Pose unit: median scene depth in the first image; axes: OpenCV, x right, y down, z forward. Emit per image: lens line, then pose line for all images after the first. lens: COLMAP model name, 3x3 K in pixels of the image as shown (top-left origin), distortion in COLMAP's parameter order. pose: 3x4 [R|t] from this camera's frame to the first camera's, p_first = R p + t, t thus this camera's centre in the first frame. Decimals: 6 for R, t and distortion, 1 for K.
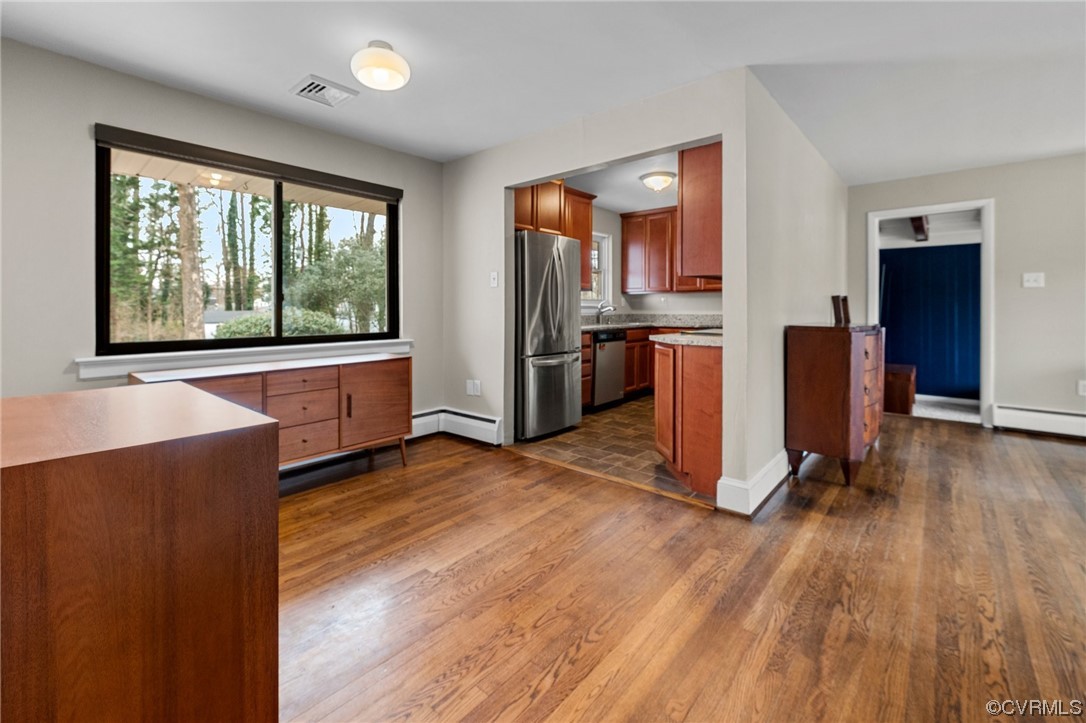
lens RADIAL K [[469.3, 0, 540.7], [0, 469.3, 311.9], [0, 0, 1]] dist [-0.002895, -0.000676]
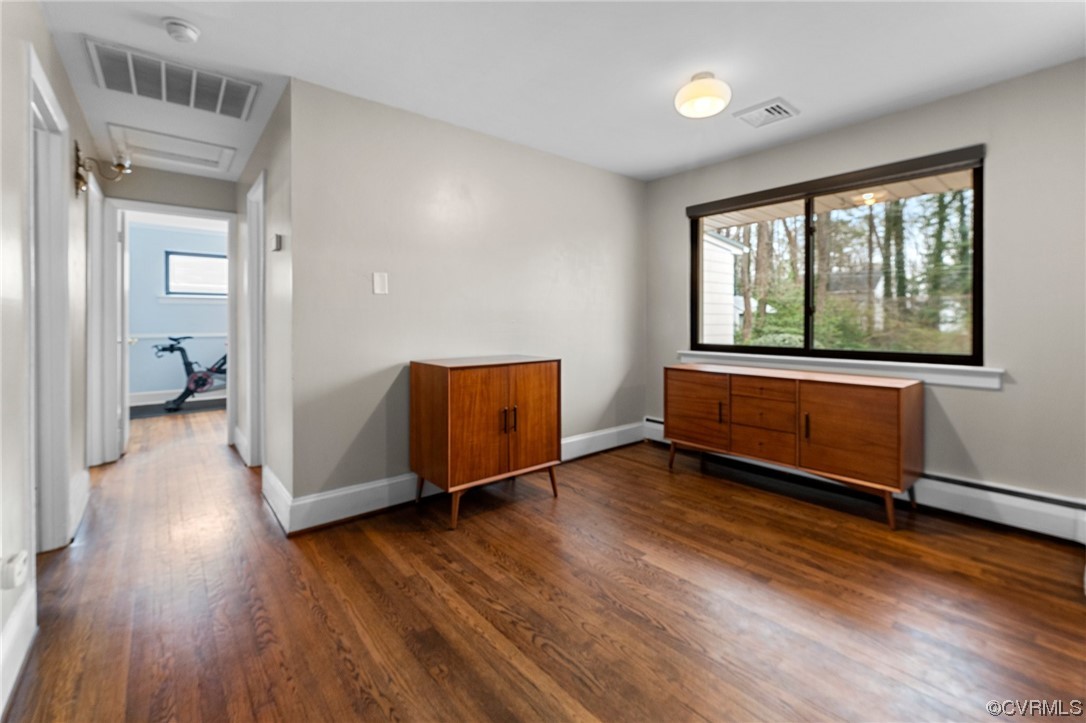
lens RADIAL K [[462.9, 0, 534.2], [0, 462.9, 325.6], [0, 0, 1]] dist [-0.001246, -0.000088]
pose [[-0.180920, 0.010377, -0.983443, 0.769389], [-0.004822, 0.999923, 0.011438, -0.008917], [0.983486, 0.006811, -0.180856, 0.808777]]
